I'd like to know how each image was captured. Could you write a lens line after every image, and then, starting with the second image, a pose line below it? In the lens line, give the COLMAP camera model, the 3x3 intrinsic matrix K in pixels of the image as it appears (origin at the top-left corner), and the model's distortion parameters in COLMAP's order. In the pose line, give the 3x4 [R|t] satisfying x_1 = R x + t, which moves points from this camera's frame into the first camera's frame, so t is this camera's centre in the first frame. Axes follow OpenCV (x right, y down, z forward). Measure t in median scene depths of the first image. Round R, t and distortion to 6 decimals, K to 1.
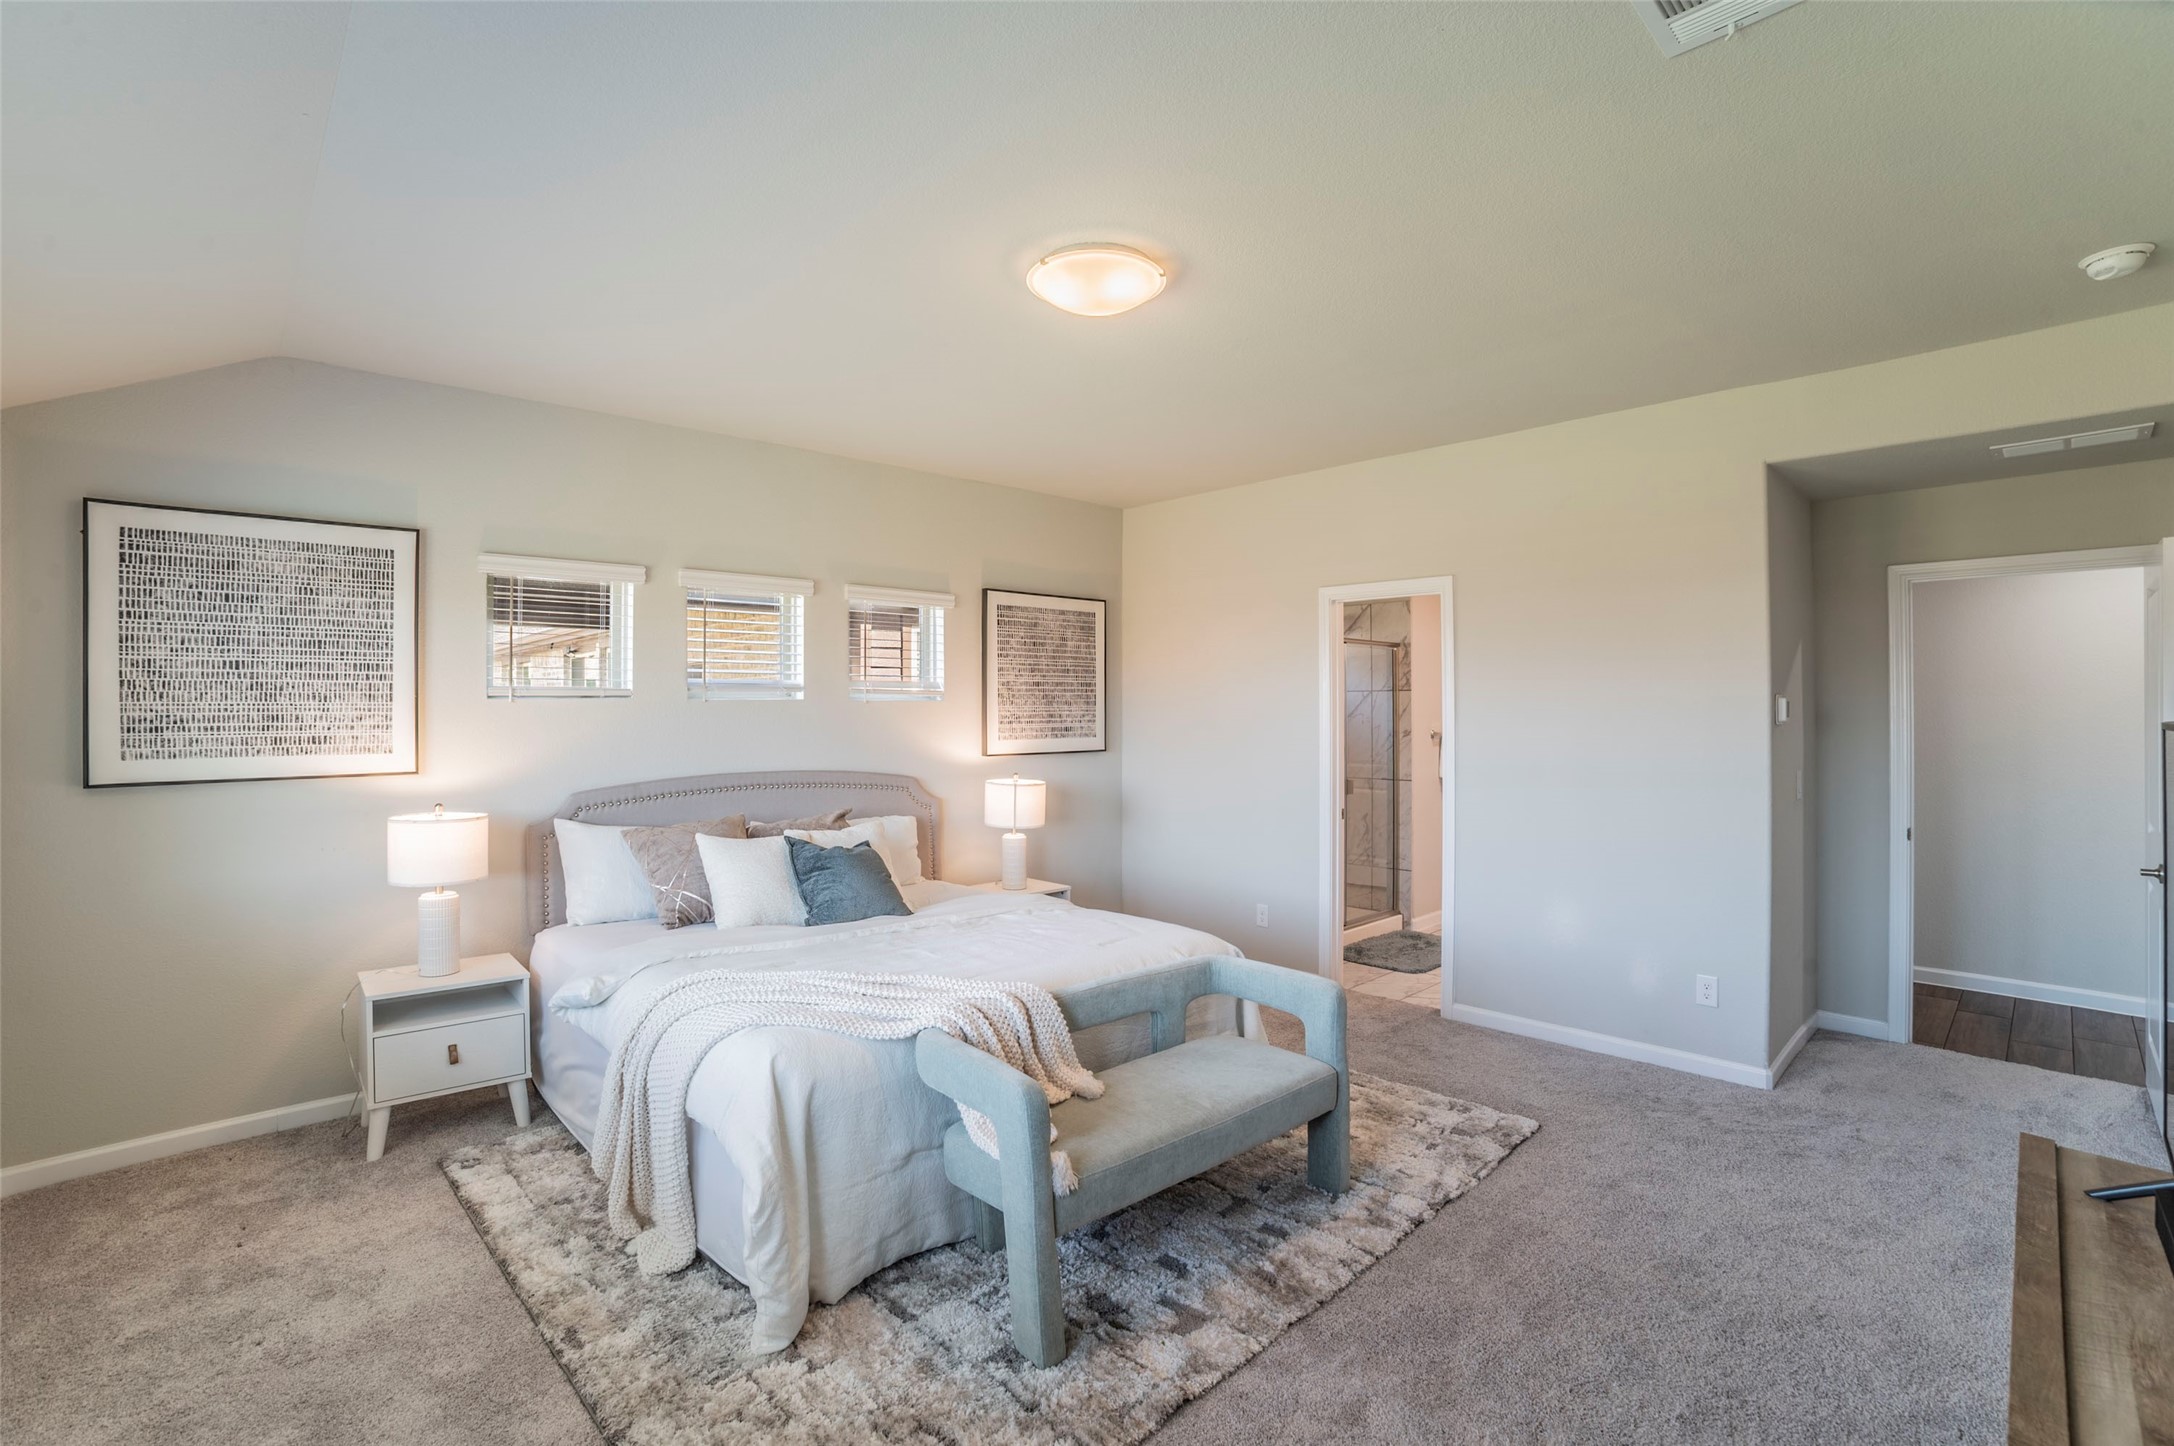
lens RADIAL K [[942.0, 0, 1087.0], [0, 942.0, 723.0], [0, 0, 1]] dist [-0.000502, -0.000070]
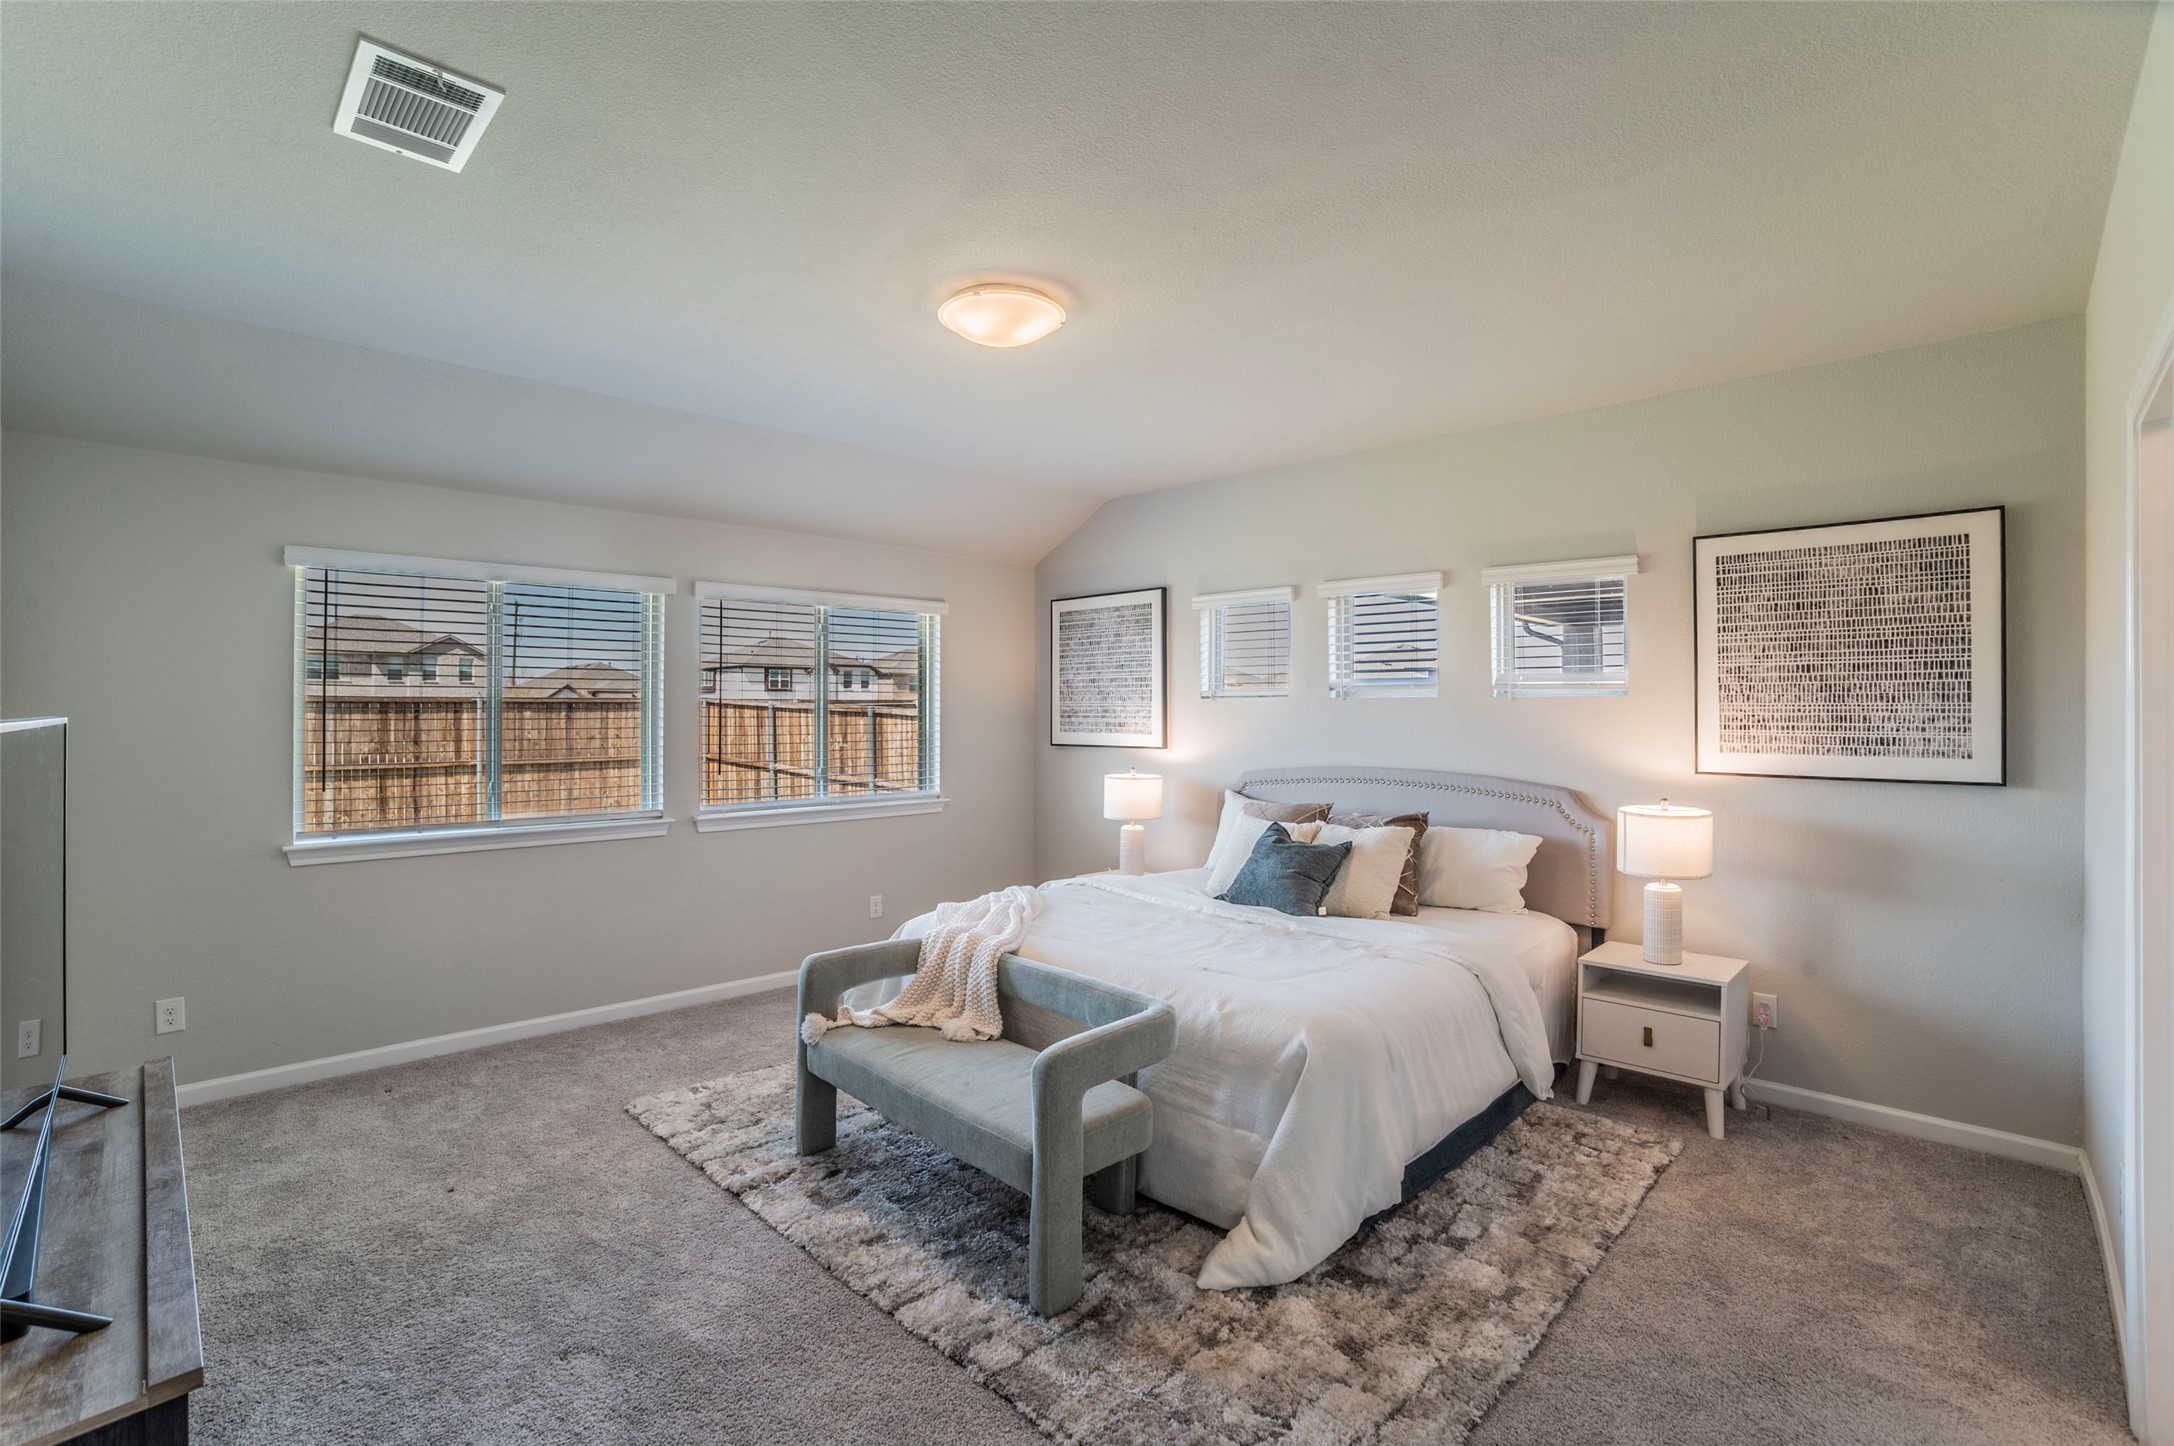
lens RADIAL K [[985.8, 0, 1080.0], [0, 985.8, 729.8], [0, 0, 1]] dist [-0.096229, 0.035916]
pose [[0.097033, 0.023213, -0.995010, 0.494367], [-0.016832, 0.999623, 0.021679, -0.004930], [0.995139, 0.014644, 0.097387, 0.416623]]
